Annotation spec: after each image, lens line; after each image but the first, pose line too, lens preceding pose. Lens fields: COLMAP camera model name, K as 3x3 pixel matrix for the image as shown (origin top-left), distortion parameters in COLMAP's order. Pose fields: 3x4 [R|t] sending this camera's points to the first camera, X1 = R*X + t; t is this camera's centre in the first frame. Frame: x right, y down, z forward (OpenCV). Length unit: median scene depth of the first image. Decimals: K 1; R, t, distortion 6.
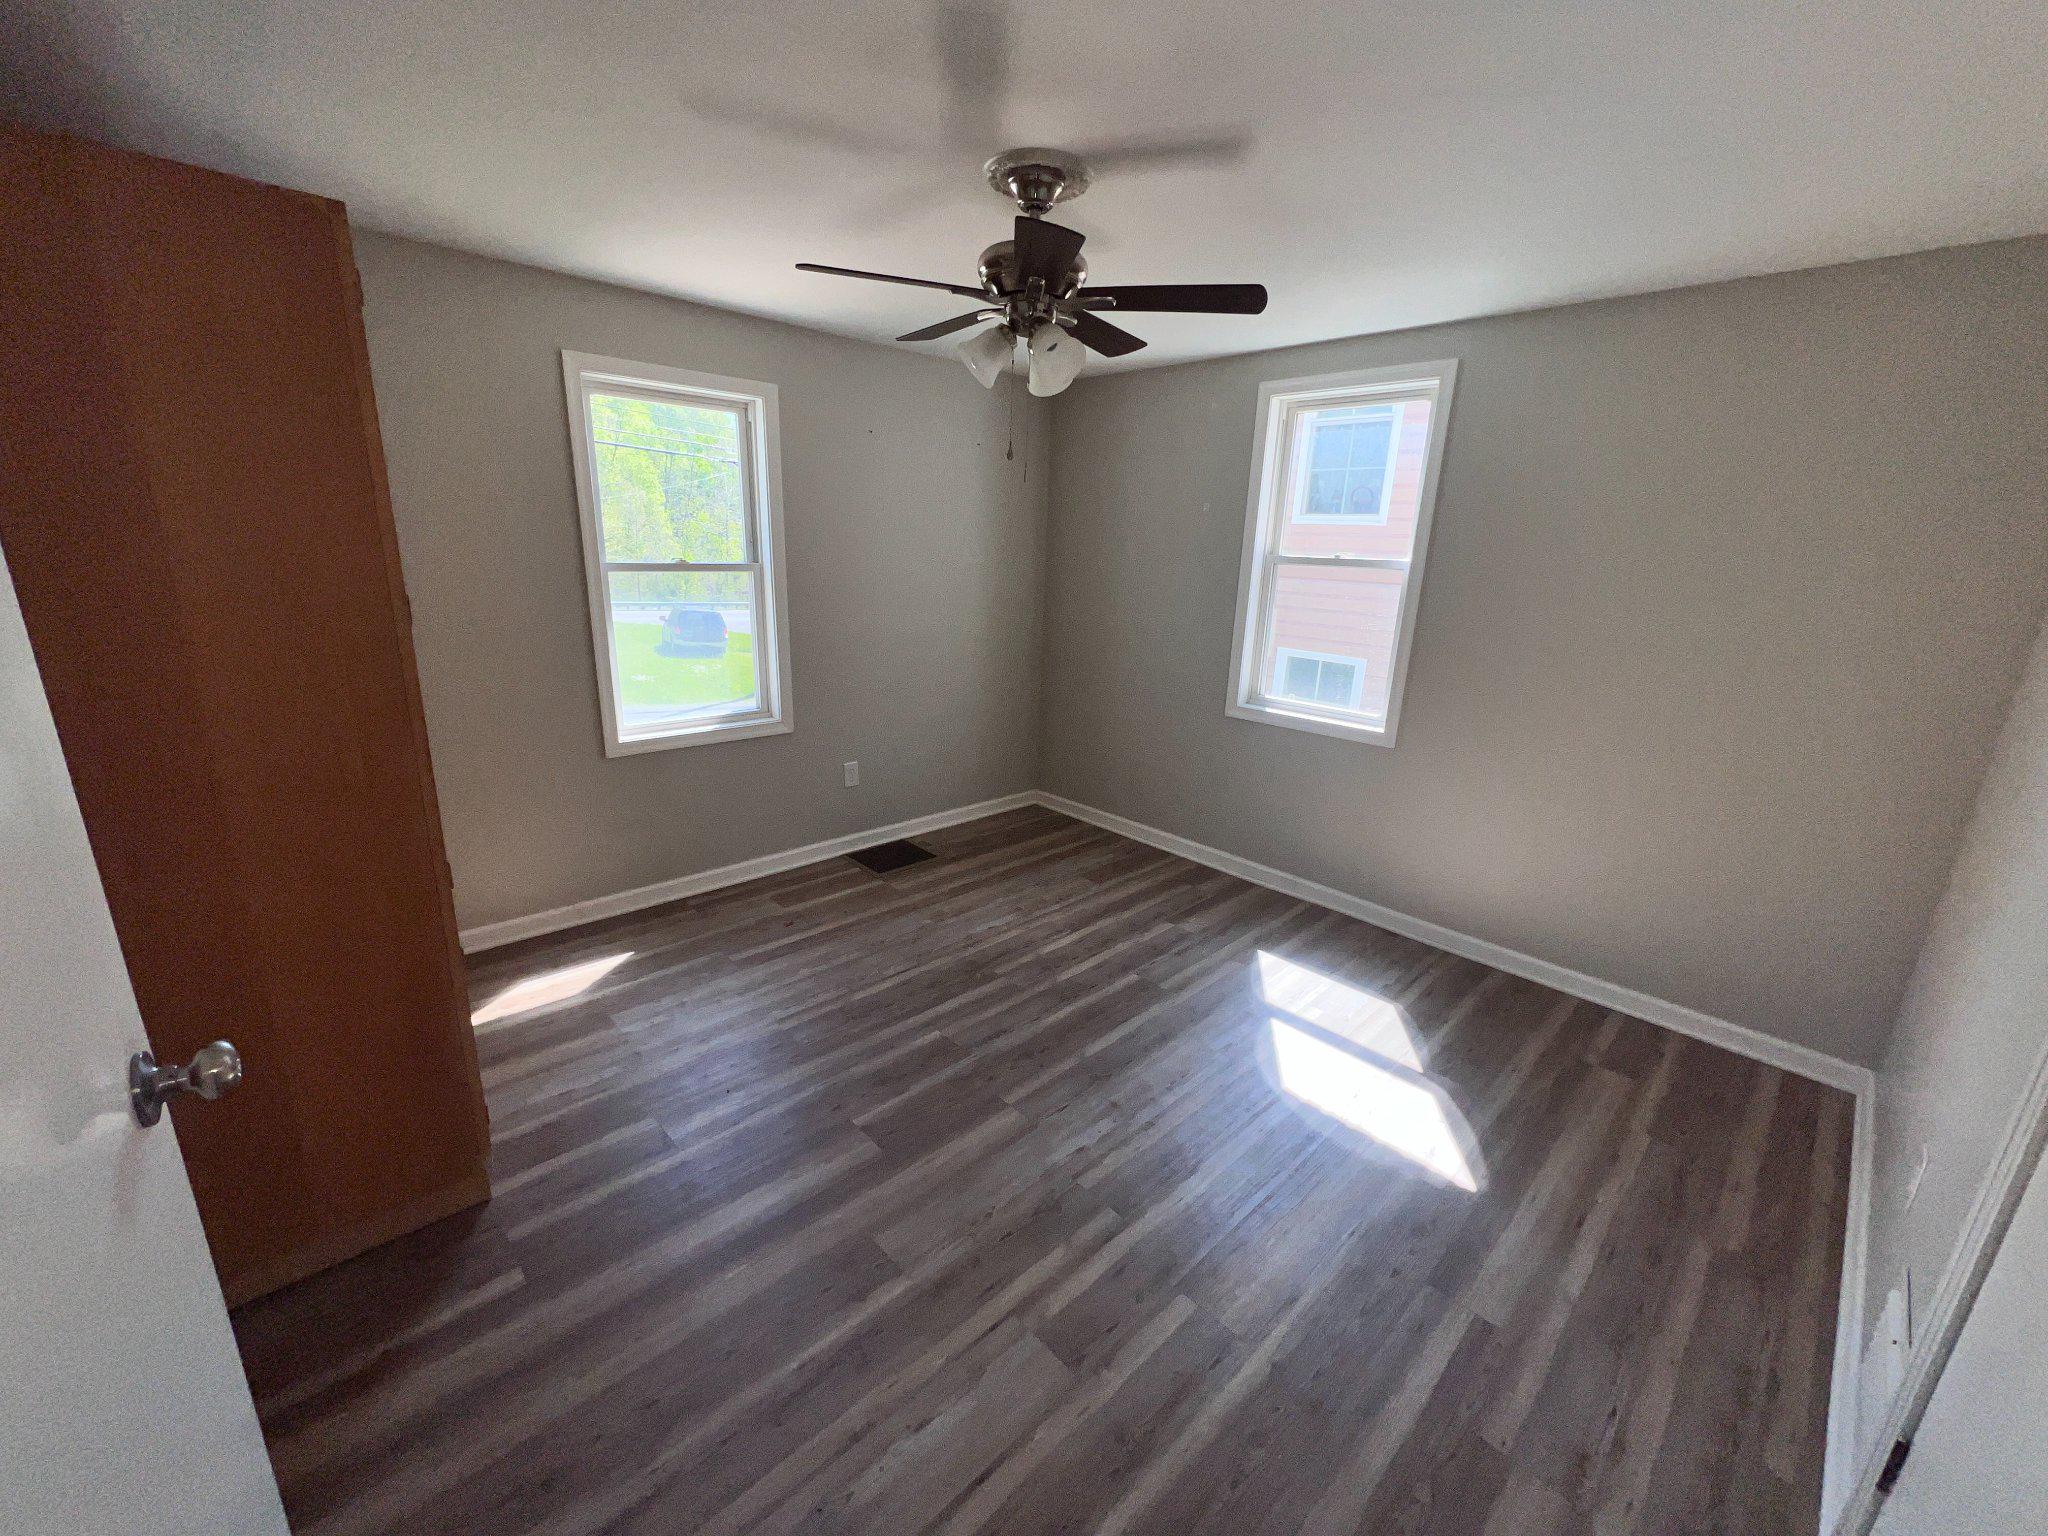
lens RADIAL K [[819.3, 0, 1019.1], [0, 819.3, 769.5], [0, 0, 1]] dist [0.002059, 0.000096]
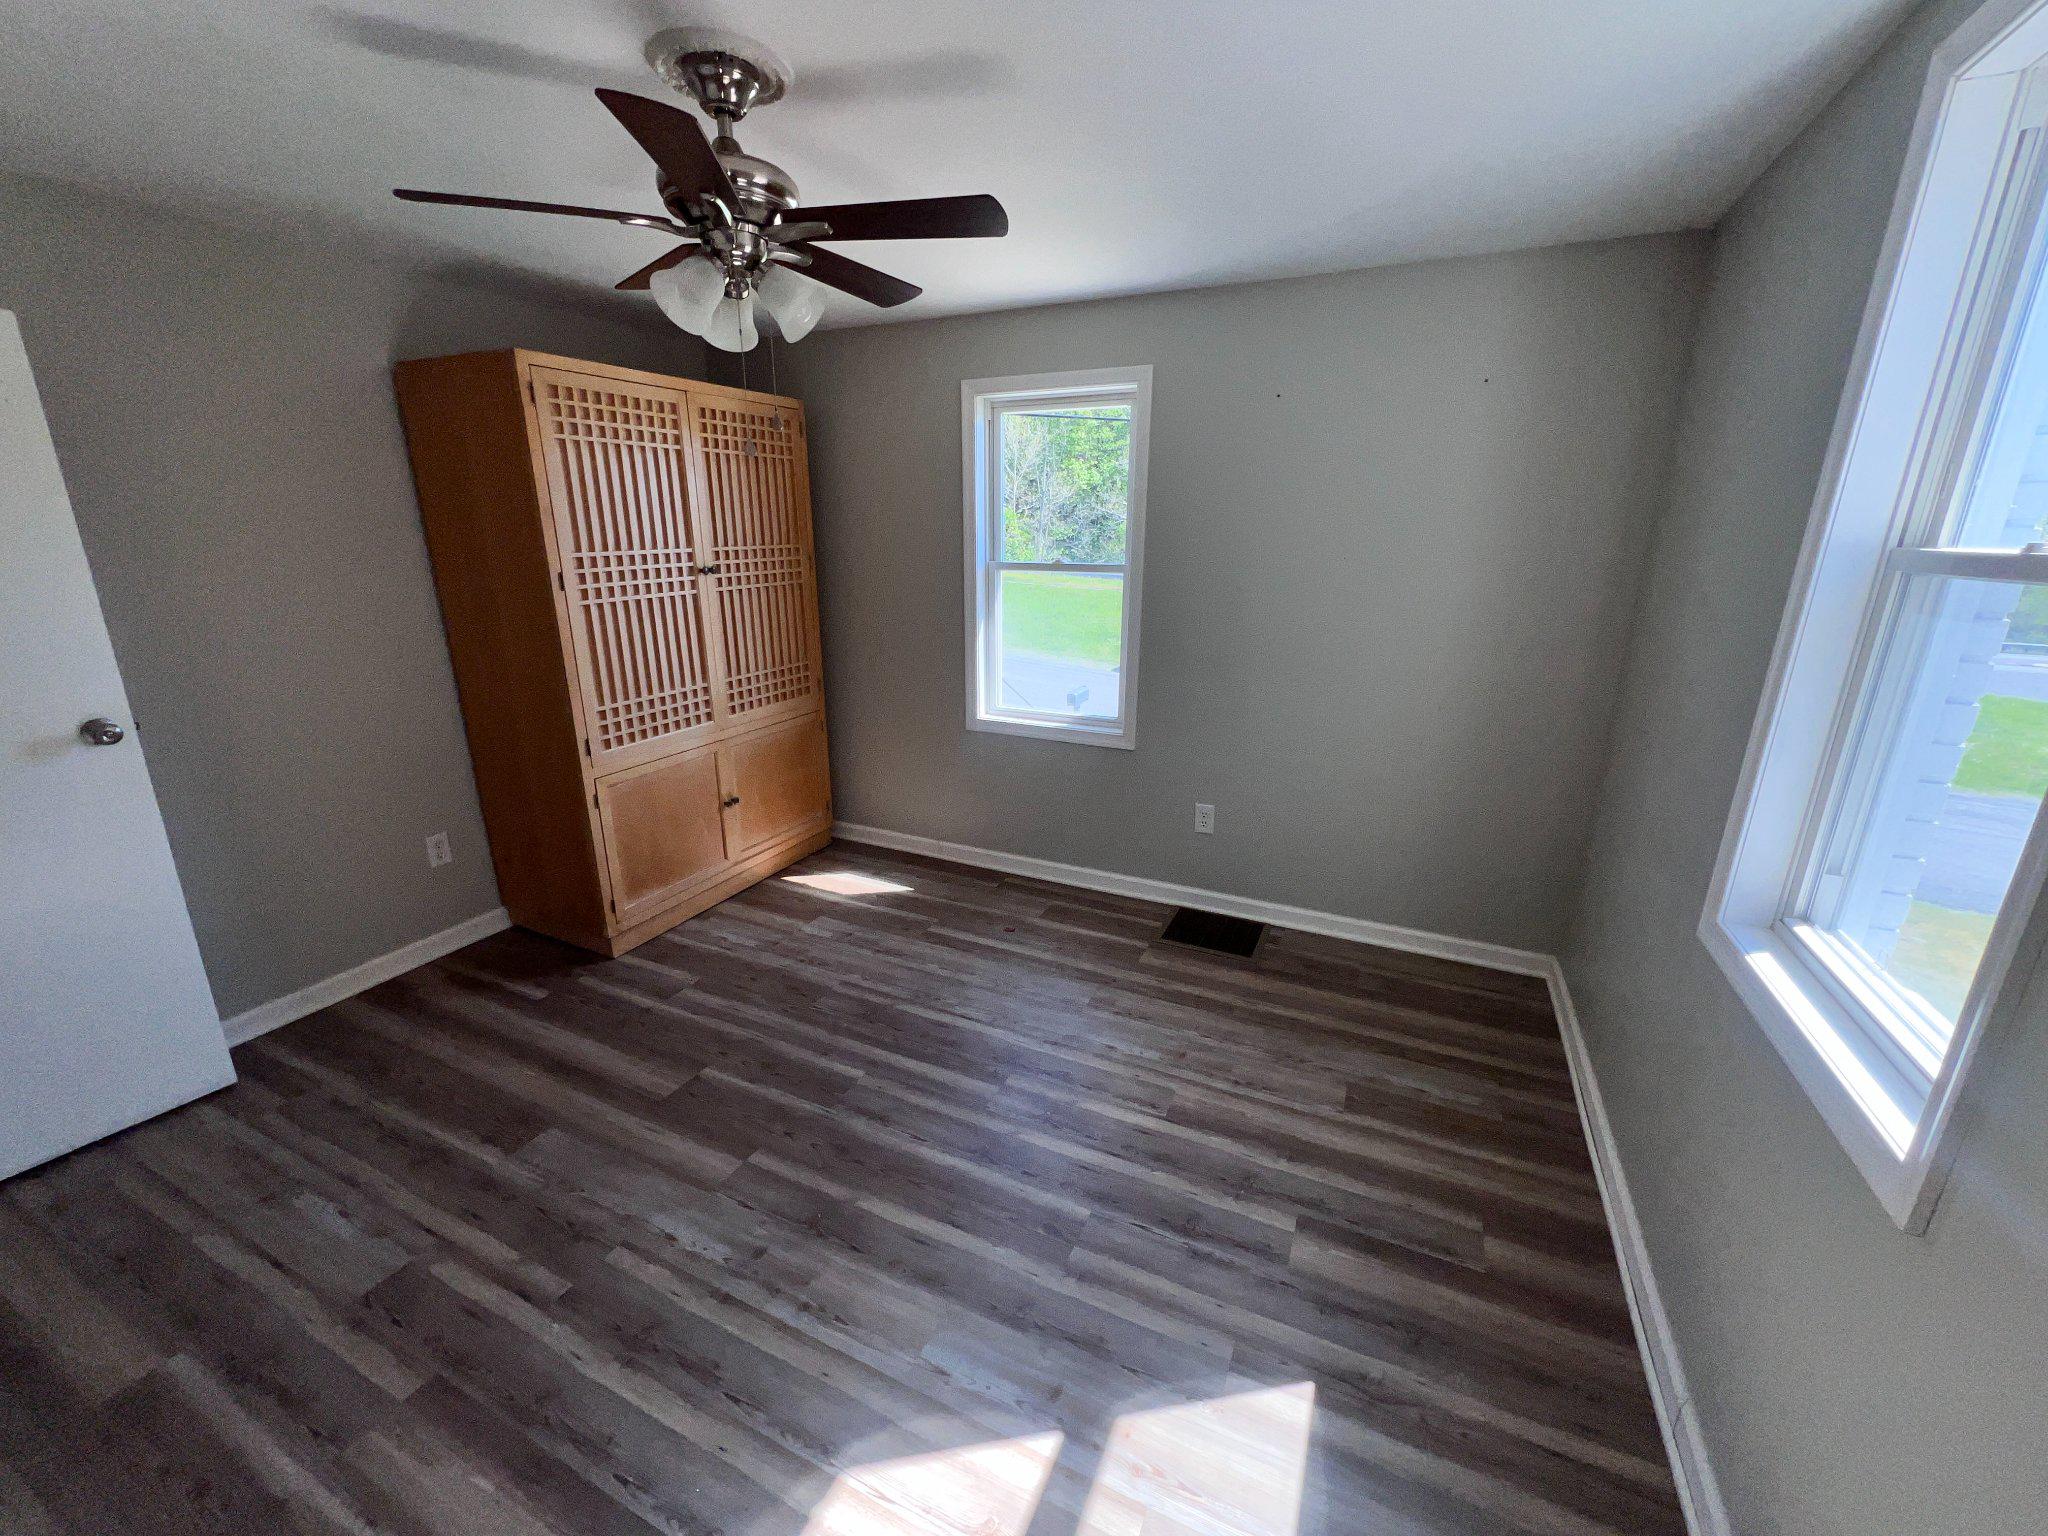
lens RADIAL K [[819.3, 0, 1020.2], [0, 819.3, 769.1], [0, 0, 1]] dist [0.002059, 0.000096]
pose [[0.358029, 0.231087, -0.904662, 0.553013], [-0.245213, 0.958151, 0.147705, -0.140700], [0.900936, 0.168952, 0.399712, 0.577133]]
